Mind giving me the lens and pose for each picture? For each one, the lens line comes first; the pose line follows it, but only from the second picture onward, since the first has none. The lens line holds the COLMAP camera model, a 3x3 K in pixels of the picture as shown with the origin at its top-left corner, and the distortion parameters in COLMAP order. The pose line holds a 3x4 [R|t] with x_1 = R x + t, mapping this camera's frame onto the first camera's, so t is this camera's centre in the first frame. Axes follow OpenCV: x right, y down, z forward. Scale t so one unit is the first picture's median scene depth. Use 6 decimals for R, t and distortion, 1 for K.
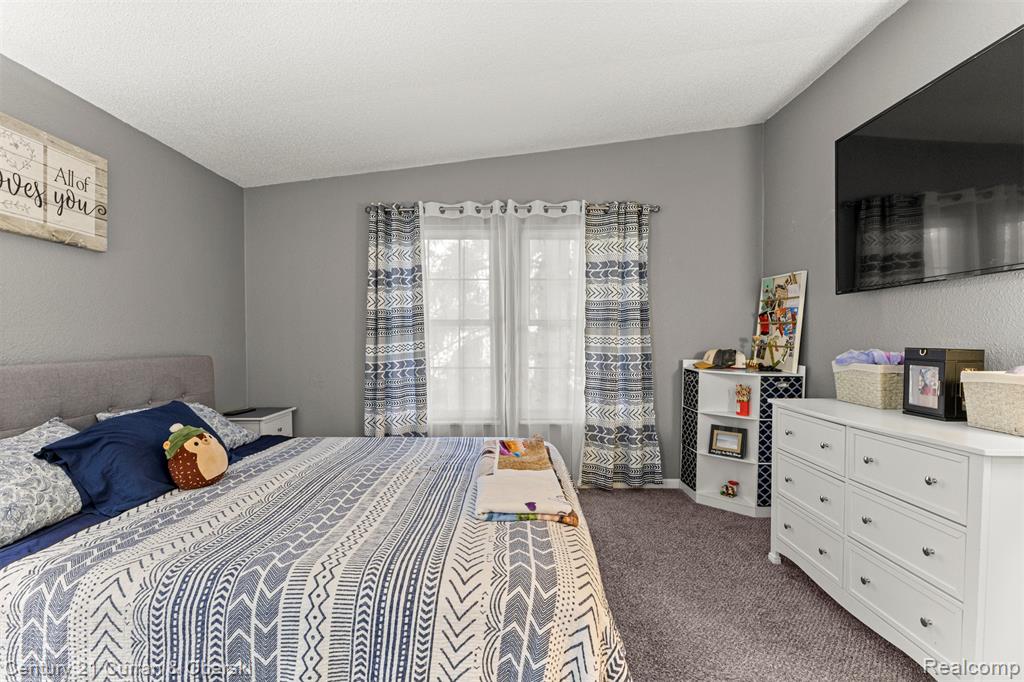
lens RADIAL K [[492.2, 0, 512.7], [0, 492.2, 349.2], [0, 0, 1]] dist [0.008944, -0.000996]
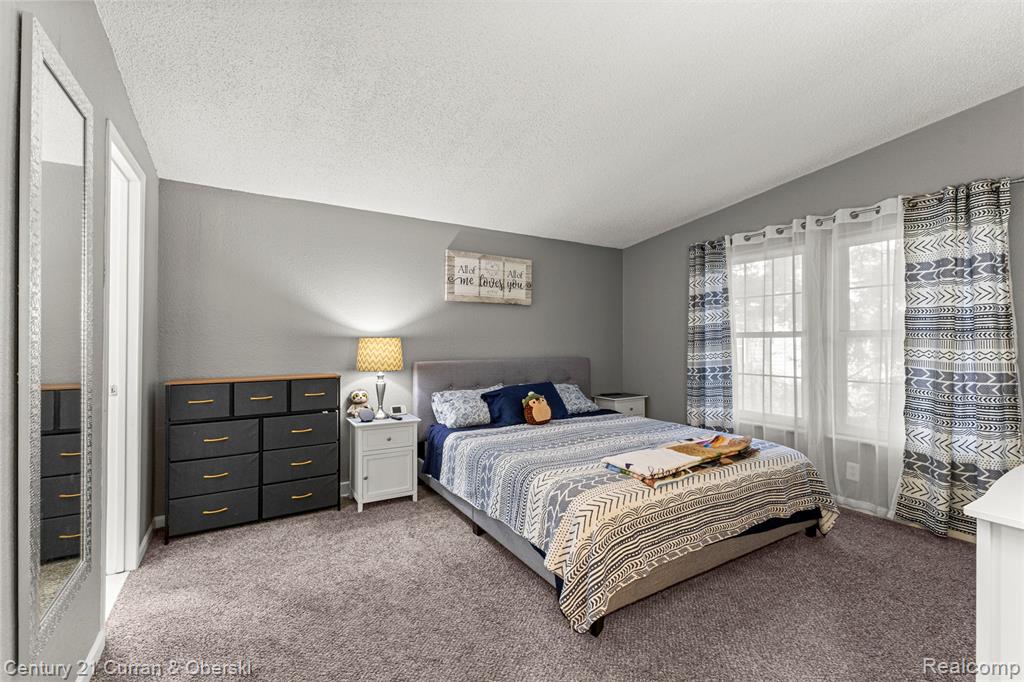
lens RADIAL K [[443.6, 0, 512.6], [0, 443.6, 336.9], [0, 0, 1]] dist [0.014736, -0.002892]
pose [[0.526156, -0.008632, -0.850344, 0.458993], [-0.019063, 0.999577, -0.021942, -0.017009], [0.850174, 0.027755, 0.525769, -0.011005]]
